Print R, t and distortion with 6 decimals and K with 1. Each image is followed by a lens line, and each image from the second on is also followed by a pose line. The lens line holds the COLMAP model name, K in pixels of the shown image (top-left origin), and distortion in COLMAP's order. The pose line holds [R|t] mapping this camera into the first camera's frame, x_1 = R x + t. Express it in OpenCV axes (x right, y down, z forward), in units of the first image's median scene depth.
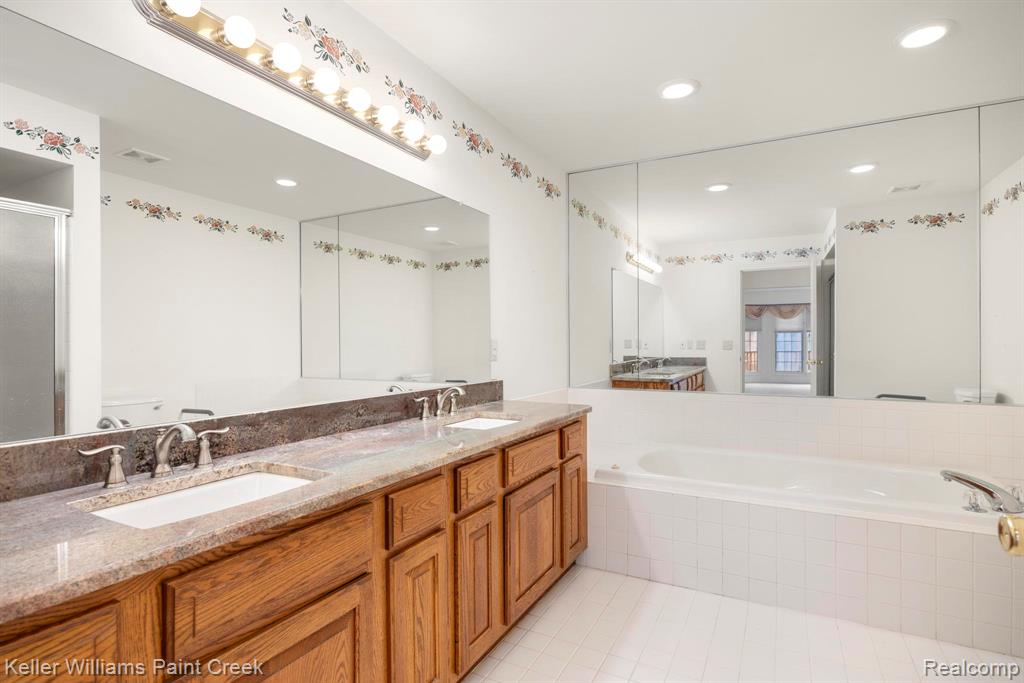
lens RADIAL K [[515.0, 0, 512.5], [0, 515.0, 340.9], [0, 0, 1]] dist [-0.020313, 0.000916]
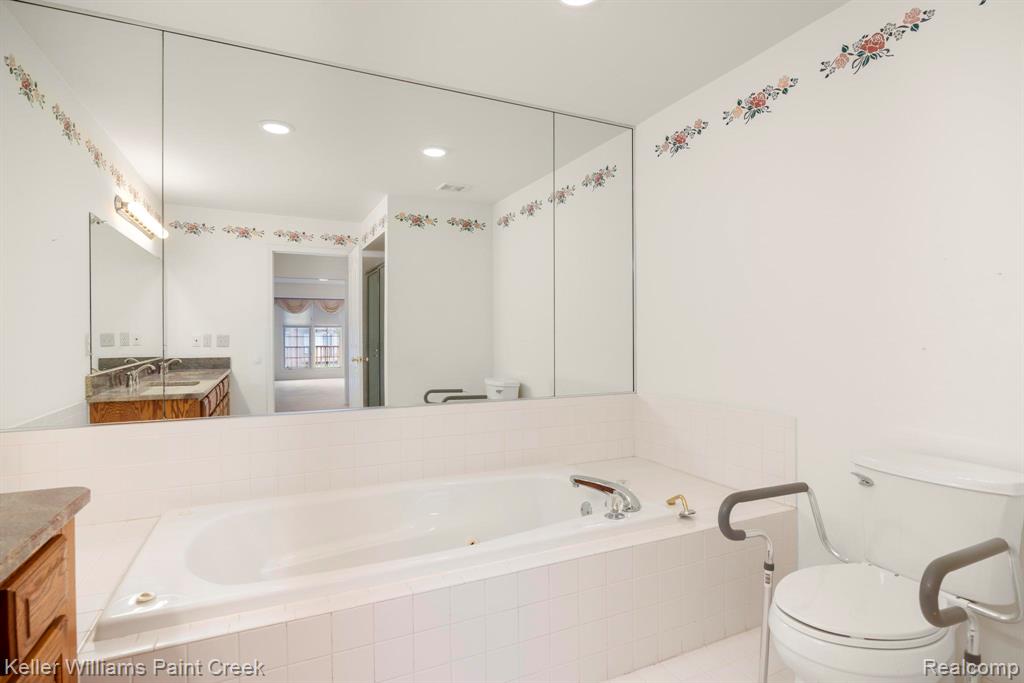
lens RADIAL K [[515.0, 0, 513.4], [0, 515.0, 335.2], [0, 0, 1]] dist [-0.020313, 0.000916]
pose [[0.595398, 0.002815, 0.803426, 0.011792], [-0.001690, 0.999996, -0.002252, -0.000205], [-0.803429, -0.000017, 0.595400, 0.225661]]
